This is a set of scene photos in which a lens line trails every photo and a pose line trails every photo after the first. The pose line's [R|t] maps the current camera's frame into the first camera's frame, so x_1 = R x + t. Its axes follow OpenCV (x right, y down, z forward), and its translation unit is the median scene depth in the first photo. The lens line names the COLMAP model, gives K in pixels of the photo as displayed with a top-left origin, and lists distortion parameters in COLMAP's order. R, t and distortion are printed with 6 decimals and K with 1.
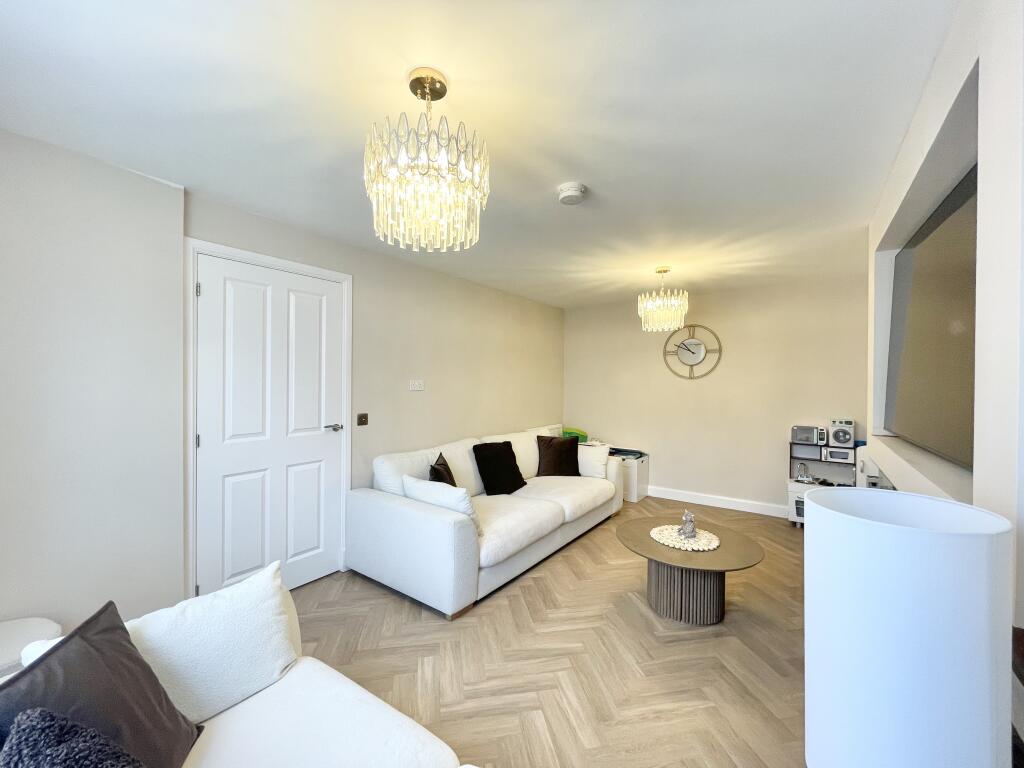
lens RADIAL K [[417.9, 0, 510.1], [0, 417.9, 381.4], [0, 0, 1]] dist [0.000710, -0.000058]
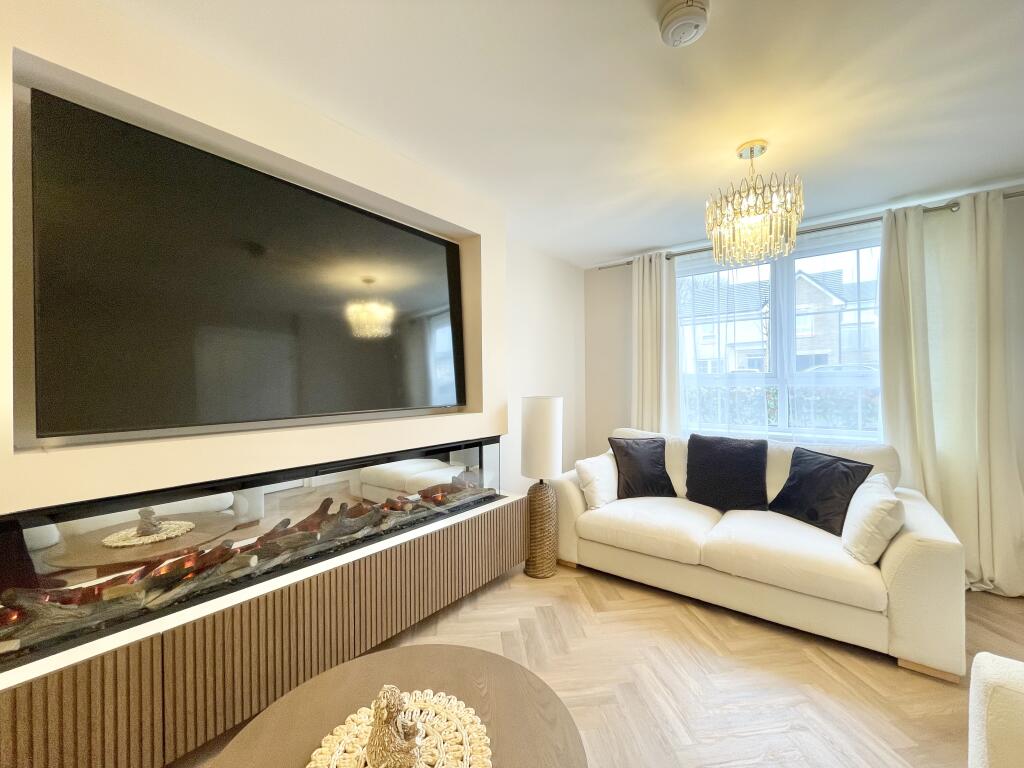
lens RADIAL K [[415.0, 0, 512.0], [0, 415.0, 384.0], [0, 0, 1]] dist [-0.001309, -0.000056]
pose [[-0.998426, 0.002765, 0.056023, 0.197275], [0.002918, 0.999992, 0.002647, 0.033392], [-0.056015, 0.002806, -0.998426, 0.880173]]
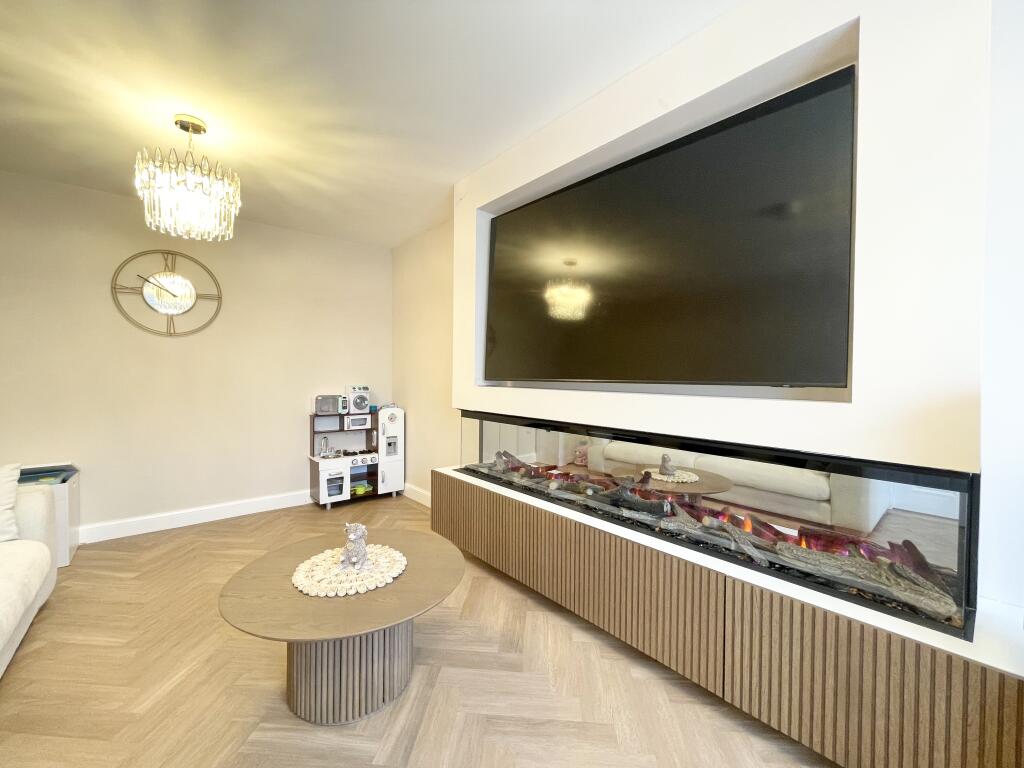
lens RADIAL K [[417.9, 0, 510.1], [0, 417.9, 381.4], [0, 0, 1]] dist [0.000710, -0.000058]
pose [[0.250996, -0.019729, 0.967787, -0.069612], [-0.004219, 0.999760, 0.021475, 0.058238], [-0.967979, -0.009473, 0.250853, 0.409956]]
